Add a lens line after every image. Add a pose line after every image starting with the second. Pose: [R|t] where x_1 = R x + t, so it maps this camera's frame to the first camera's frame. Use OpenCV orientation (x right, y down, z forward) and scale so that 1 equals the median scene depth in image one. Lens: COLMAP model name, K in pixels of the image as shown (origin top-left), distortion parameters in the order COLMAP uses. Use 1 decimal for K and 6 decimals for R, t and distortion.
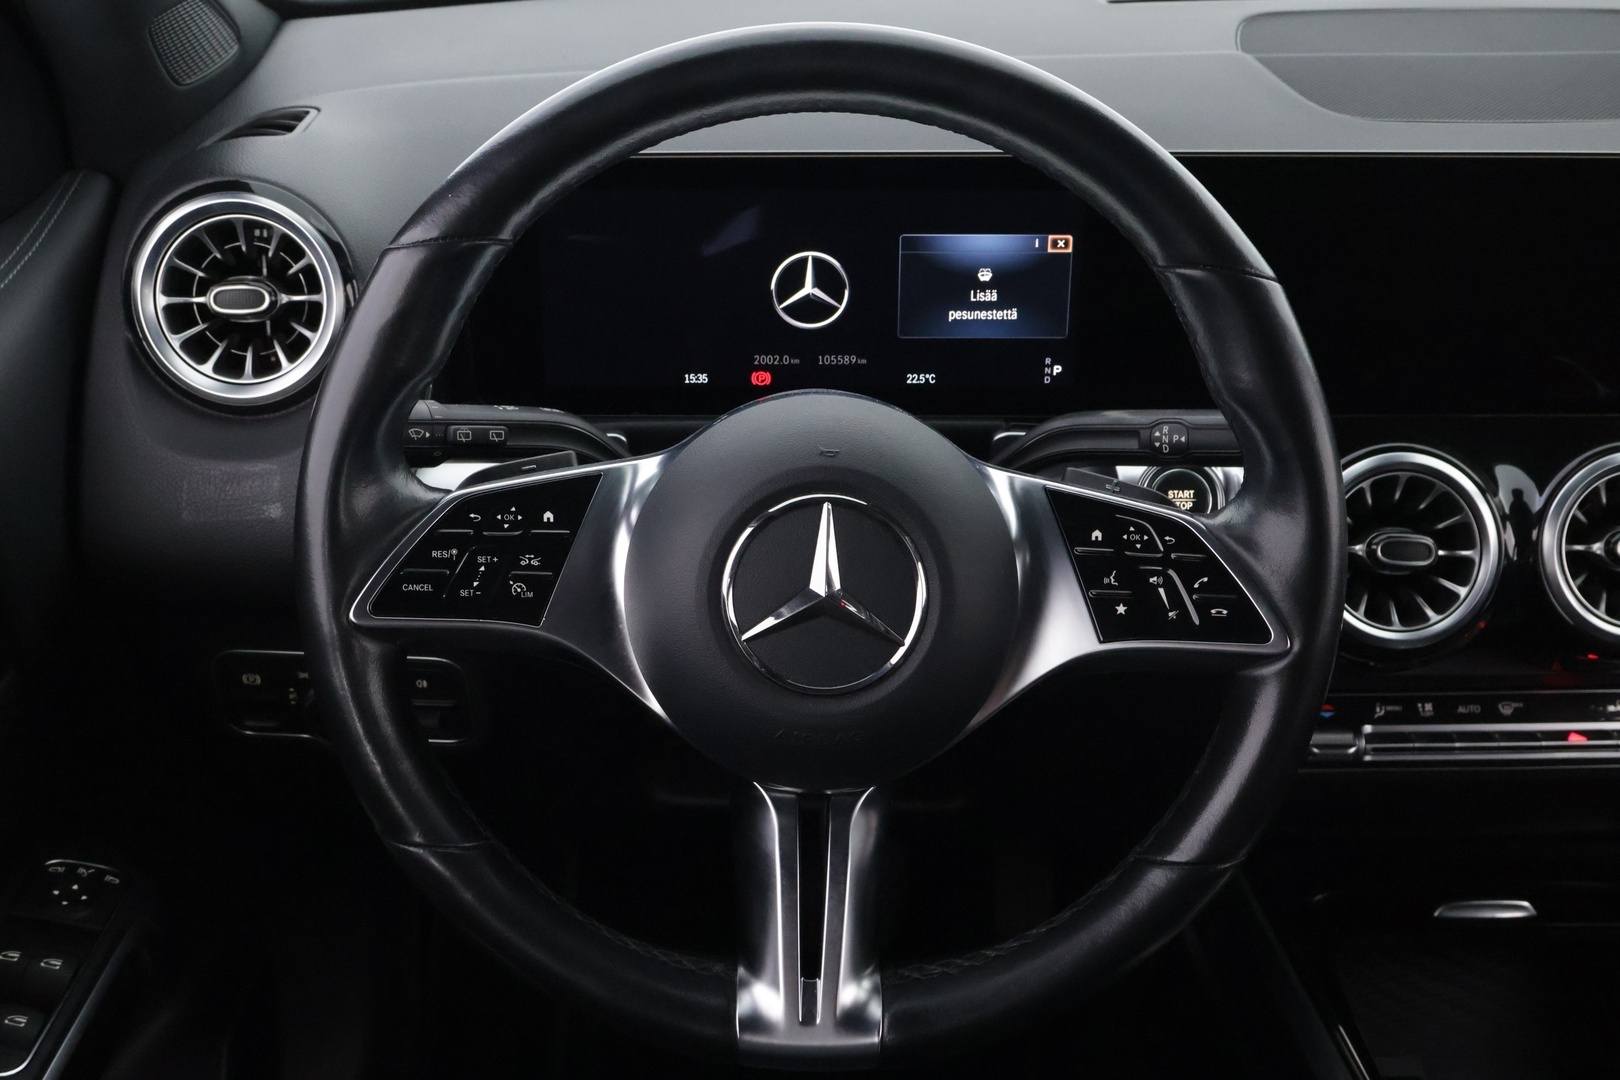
lens RADIAL K [[1838.3, 0, 801.0], [0, 1838.3, 536.6], [0, 0, 1]] dist [0.001937, 0.000000]
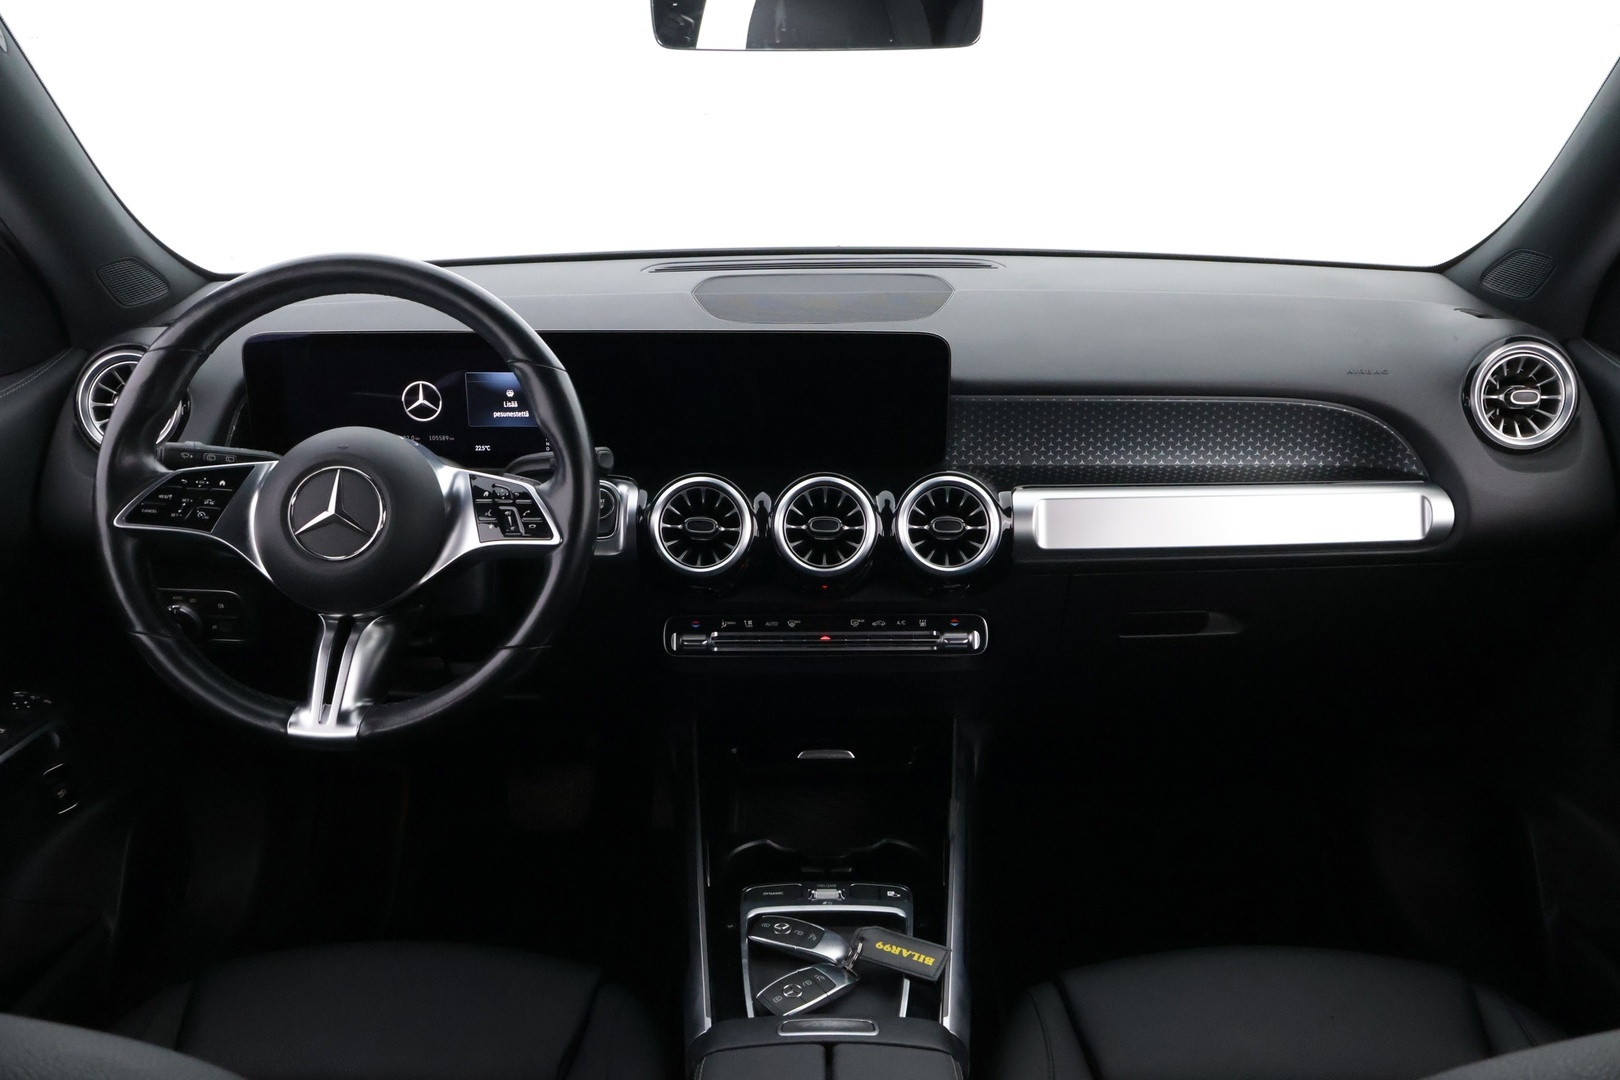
lens RADIAL K [[1364.9, 0, 809.9], [0, 1364.9, 556.1], [0, 0, 1]] dist [0.003897, -0.019080]
pose [[0.999418, 0.004830, -0.033755, 0.520965], [-0.009248, 0.991210, -0.131977, 0.241645], [0.032821, 0.132212, 0.990678, -0.447383]]
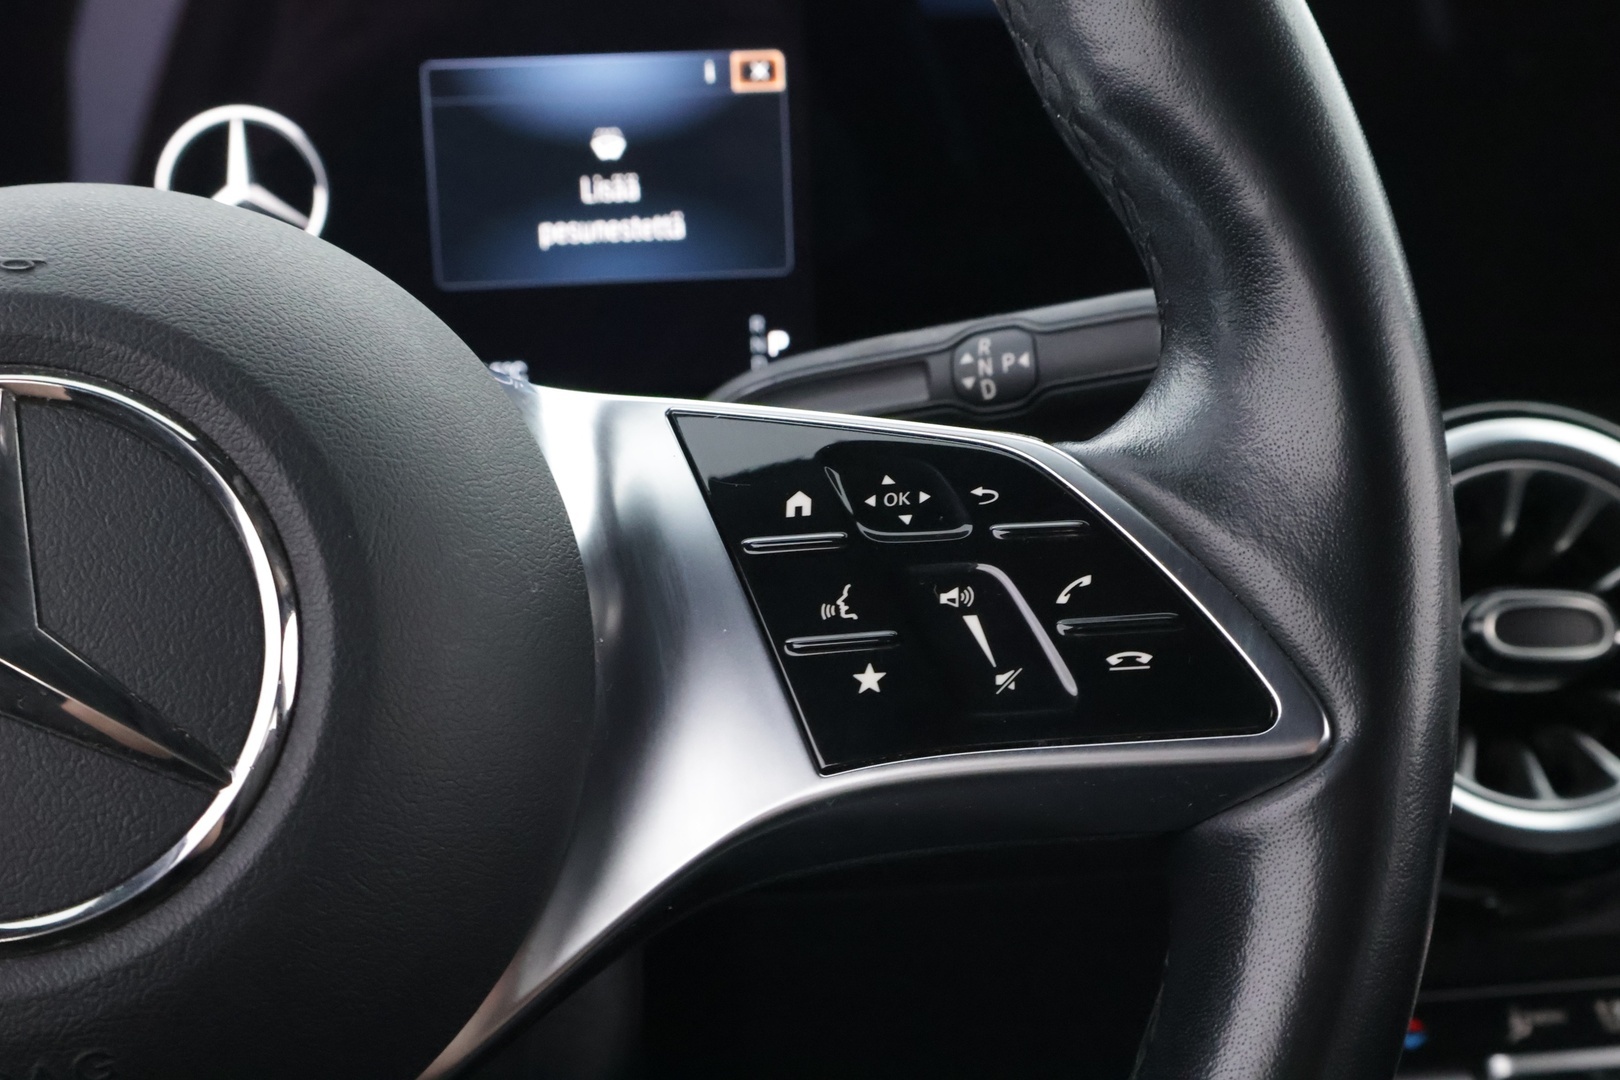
lens RADIAL K [[2272.4, 0, 809.5], [0, 2272.4, 524.5], [0, 0, 1]] dist [-0.003517, 0.000000]
pose [[0.996075, -0.052188, 0.071497, 0.116763], [0.066287, 0.975074, -0.211748, 0.093674], [-0.058665, 0.215656, 0.974706, 0.488710]]
